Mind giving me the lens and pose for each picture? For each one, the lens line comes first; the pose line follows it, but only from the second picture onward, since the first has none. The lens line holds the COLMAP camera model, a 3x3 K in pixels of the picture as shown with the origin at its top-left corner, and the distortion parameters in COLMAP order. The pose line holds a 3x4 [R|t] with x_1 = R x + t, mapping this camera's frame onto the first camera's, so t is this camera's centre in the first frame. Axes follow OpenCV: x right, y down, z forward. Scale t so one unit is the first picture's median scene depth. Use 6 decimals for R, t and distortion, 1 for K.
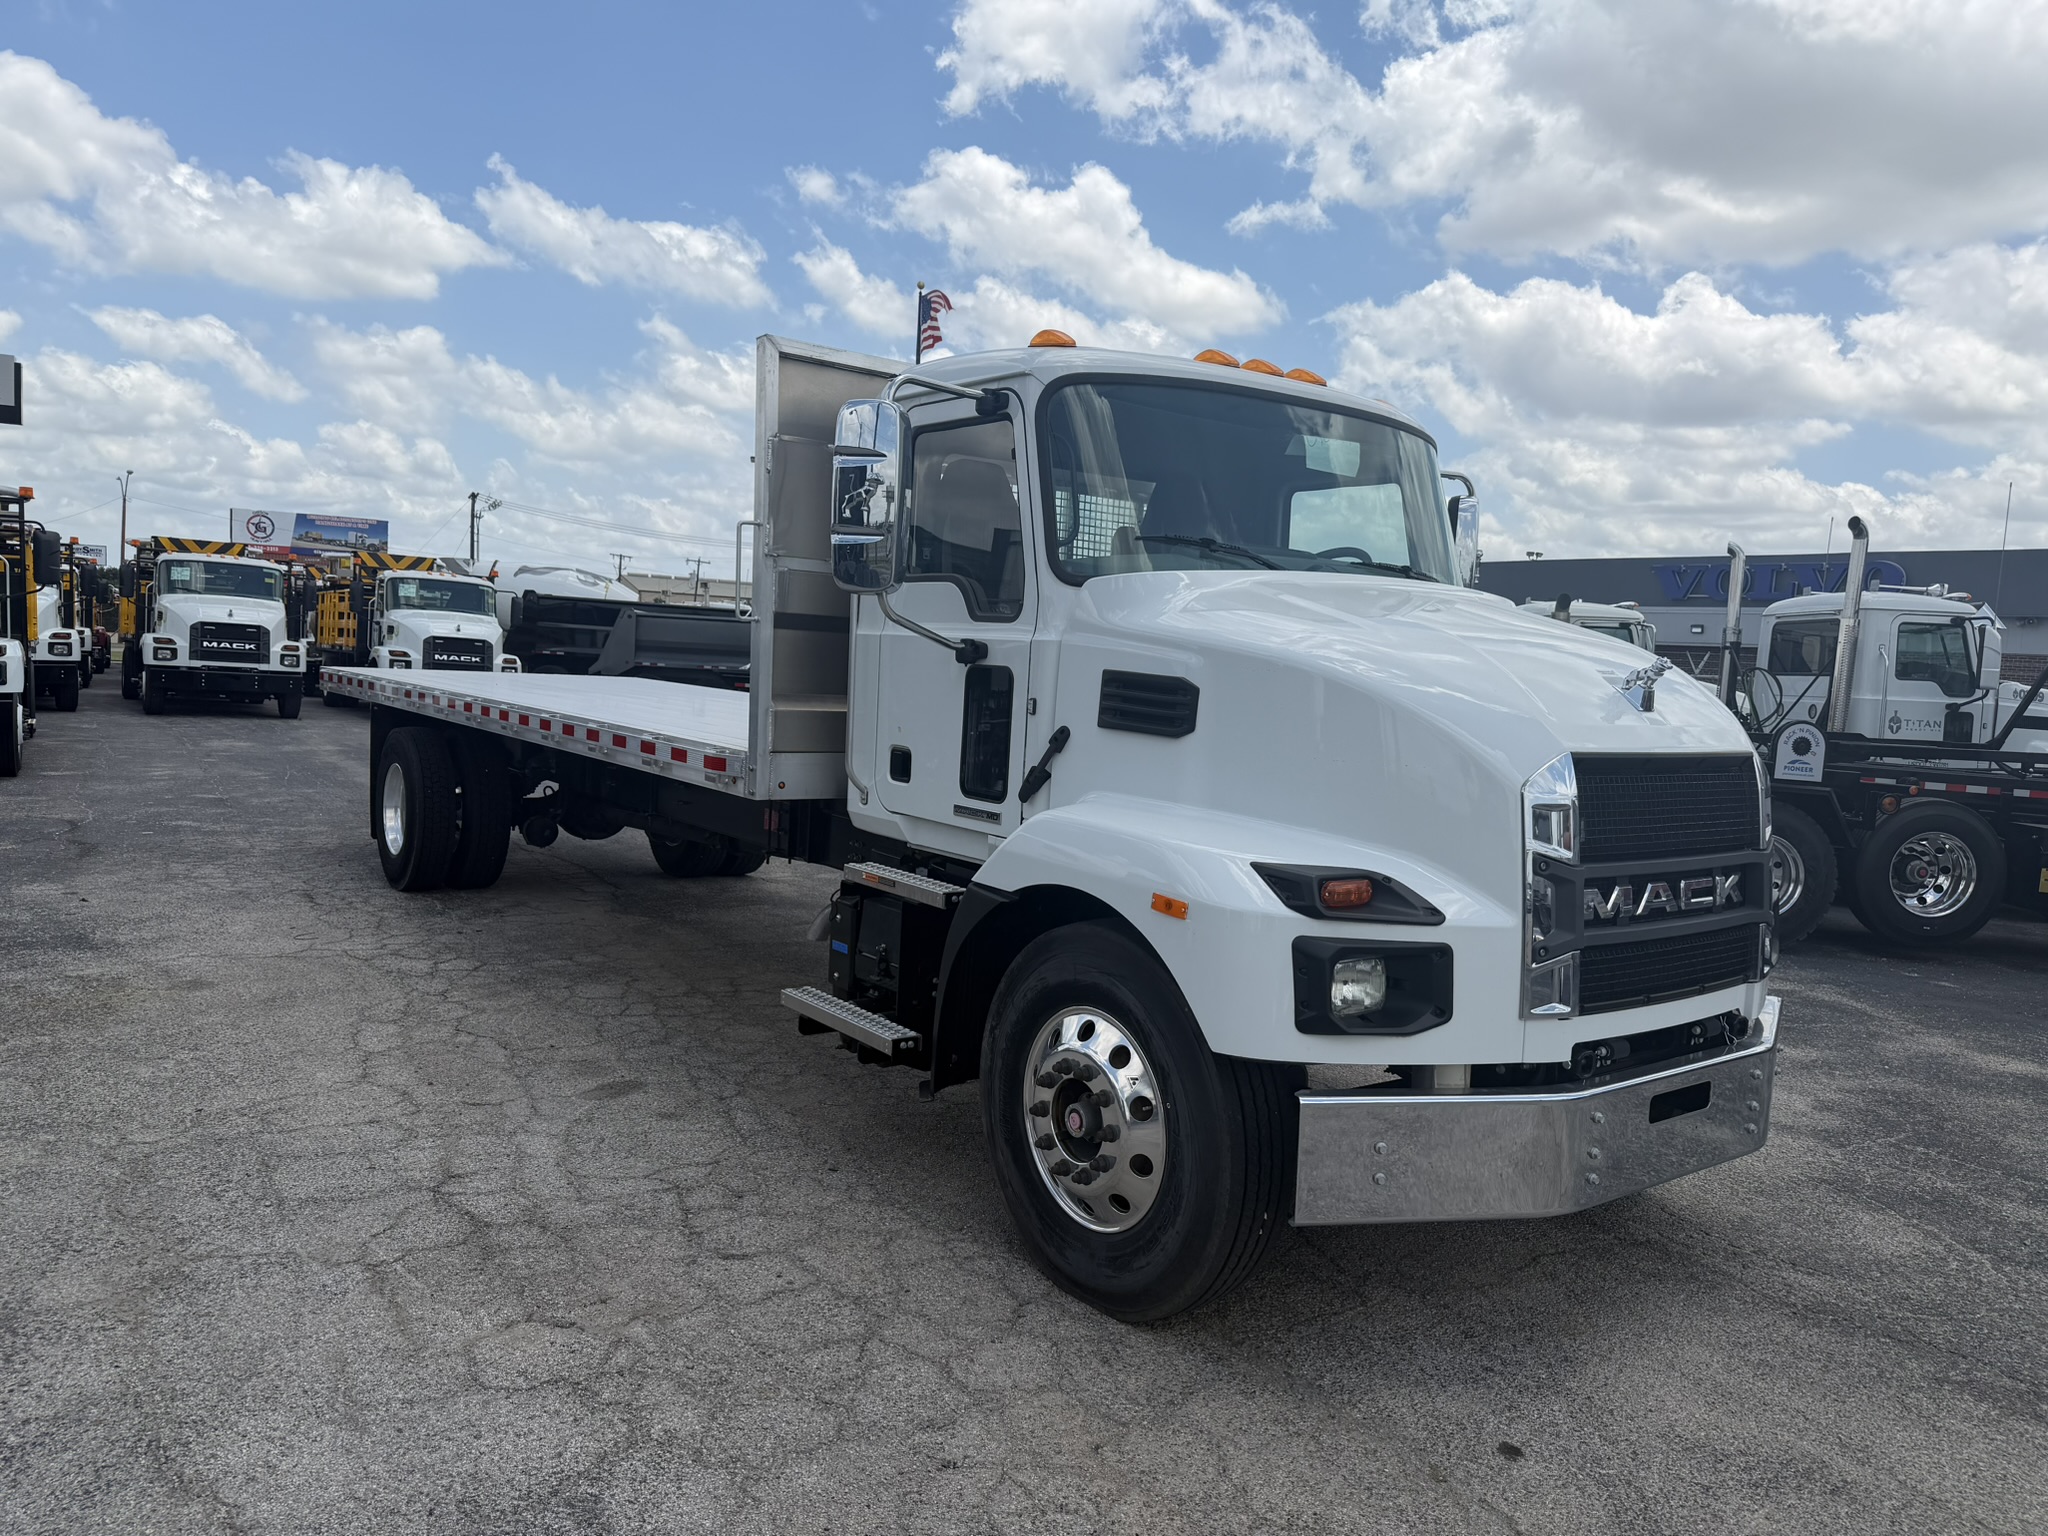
lens RADIAL K [[1431.9, 0, 1015.7], [0, 1431.9, 806.2], [0, 0, 1]] dist [0.003937, -0.002946]
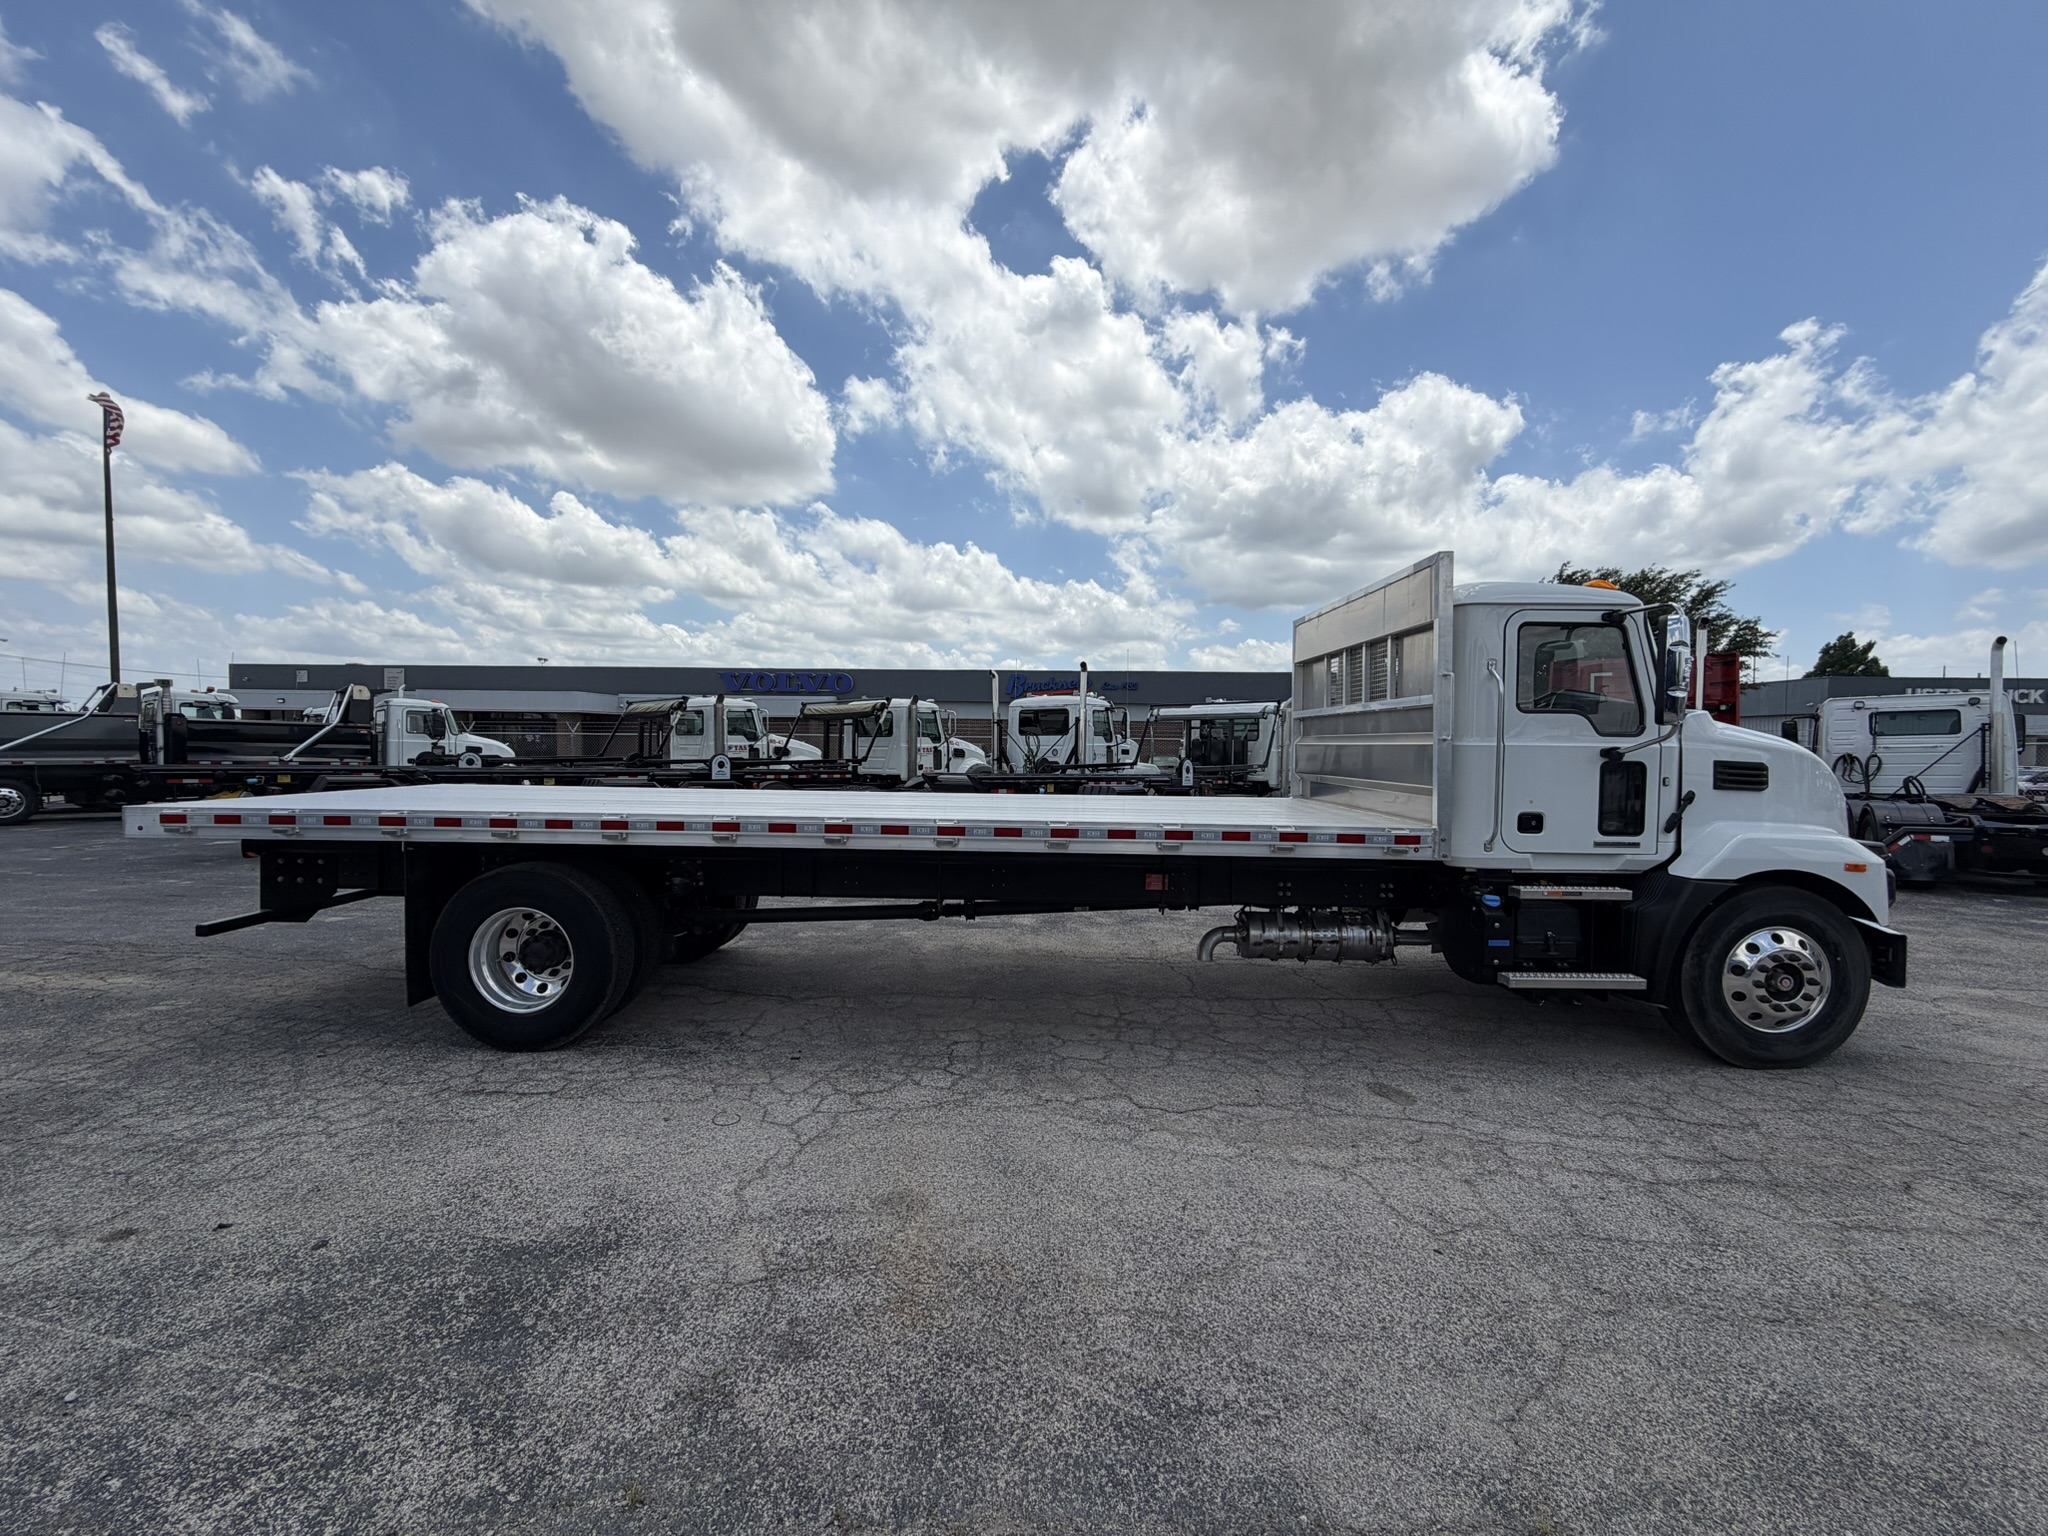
lens RADIAL K [[815.8, 0, 1026.8], [0, 815.8, 821.2], [0, 0, 1]] dist [0.000860, 0.000110]
pose [[0.613248, -0.120022, 0.780719, -1.283950], [0.104434, 0.992032, 0.070476, -0.173561], [-0.782956, 0.038314, 0.620895, 0.955320]]
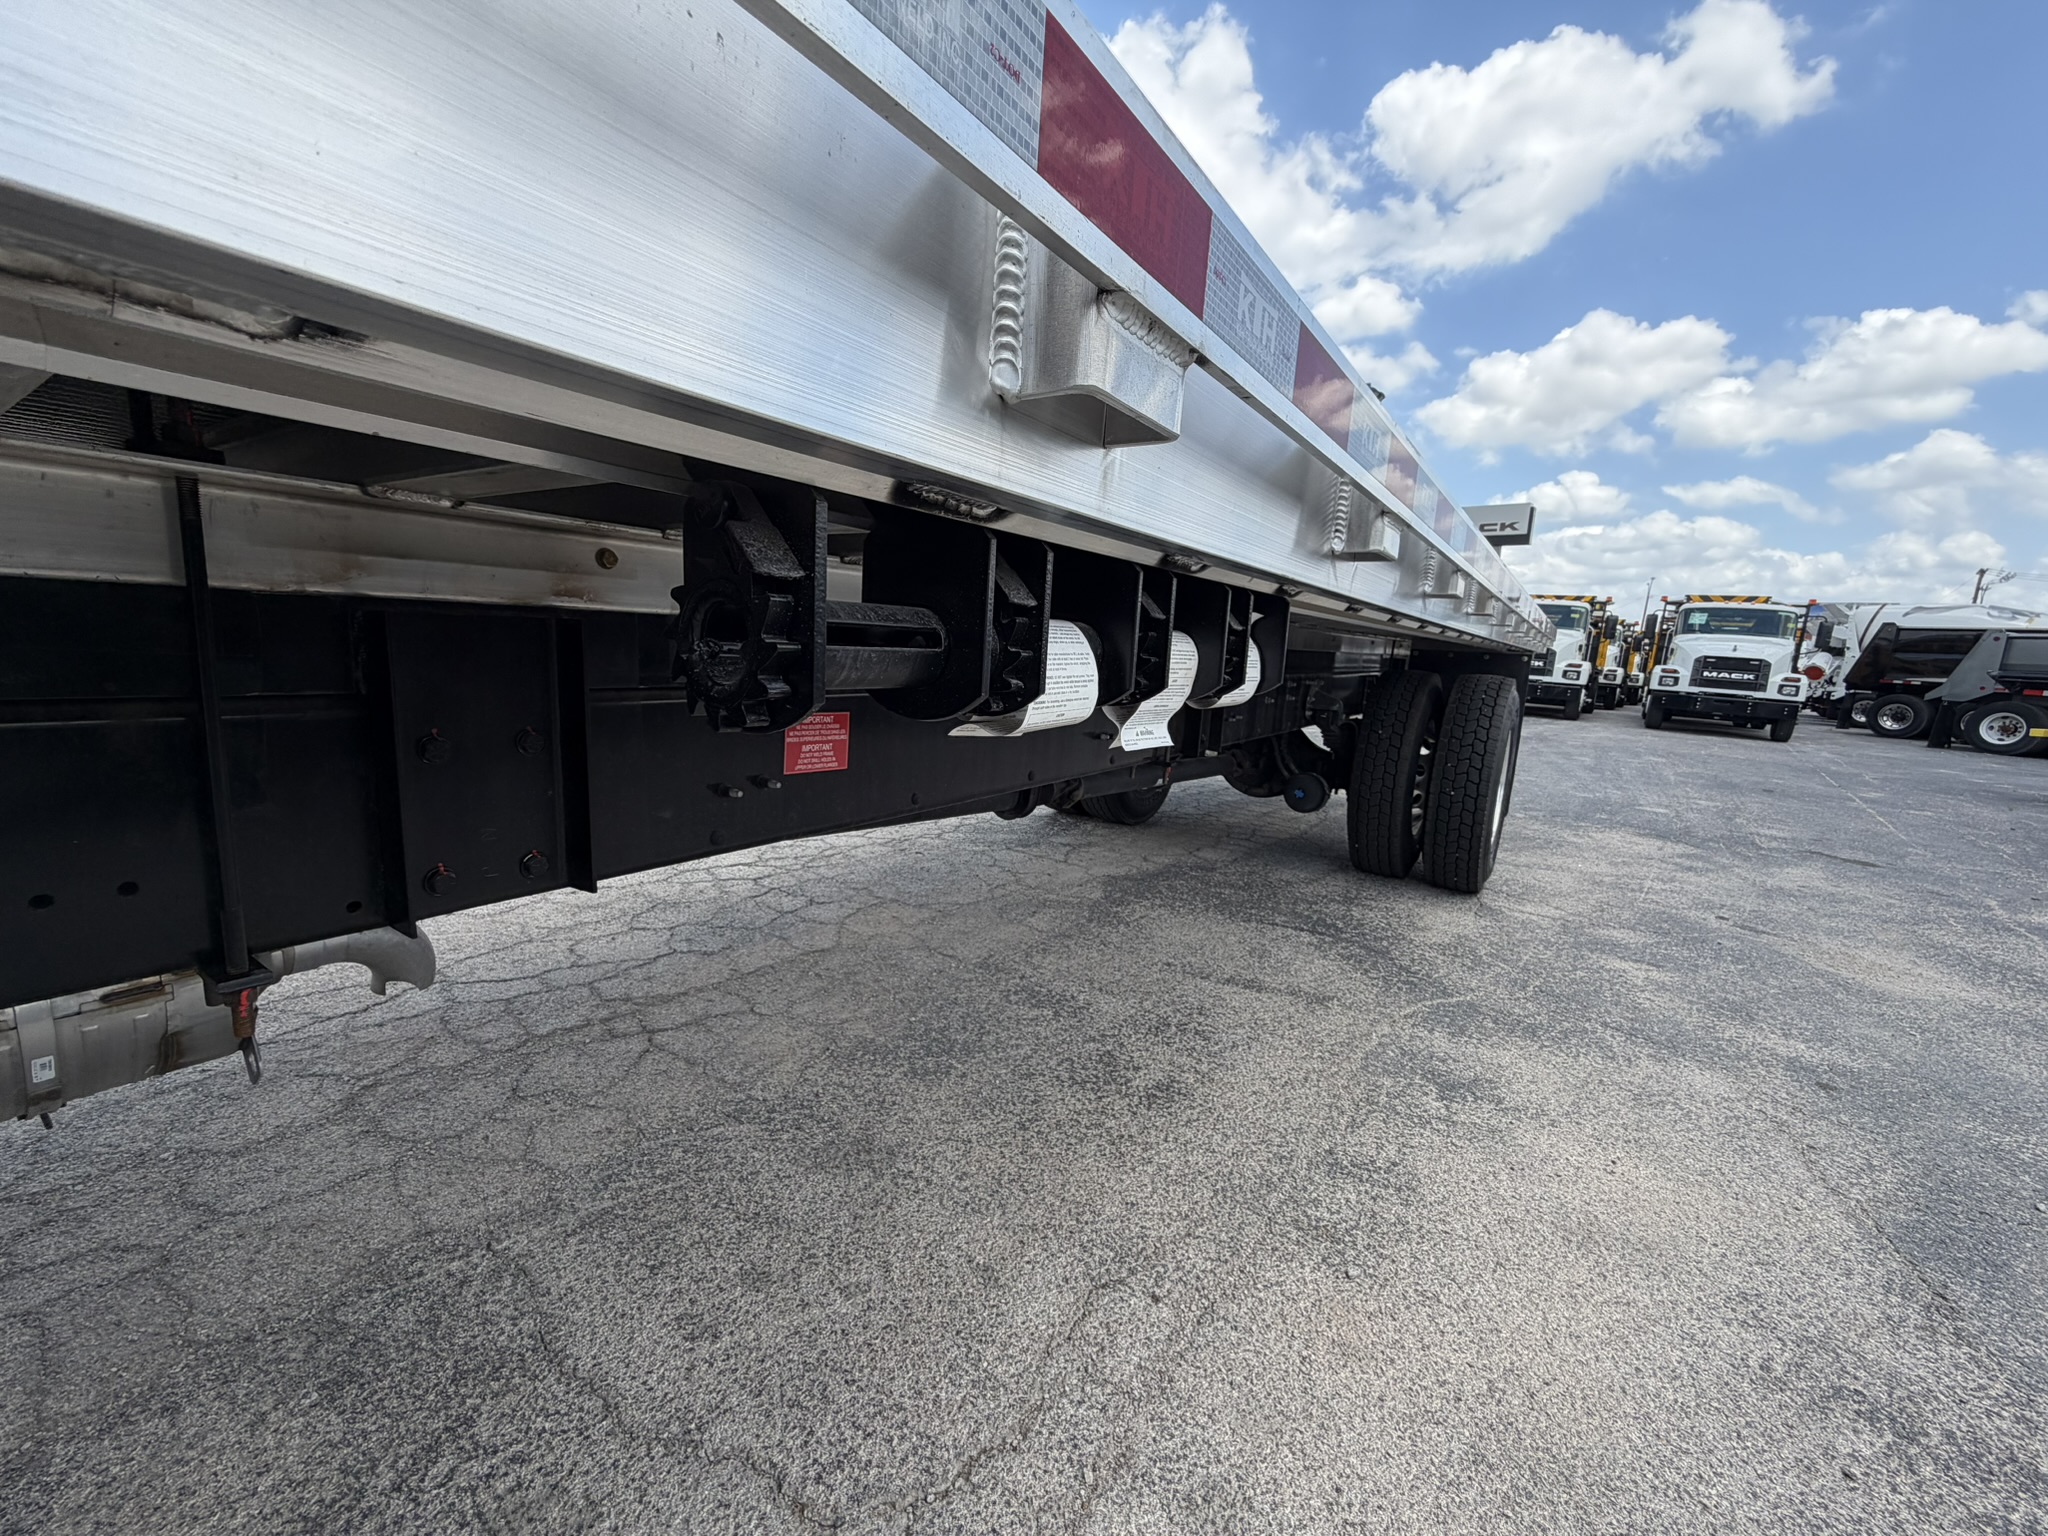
lens RADIAL K [[809.1, 0, 1024.0], [0, 809.1, 768.0], [0, 0, 1]] dist [-0.000076, -0.000003]
pose [[0.318645, 0.111028, -0.941349, 0.206416], [-0.134943, 0.988314, 0.070889, -0.017909], [0.938219, 0.104440, 0.329904, 1.632474]]
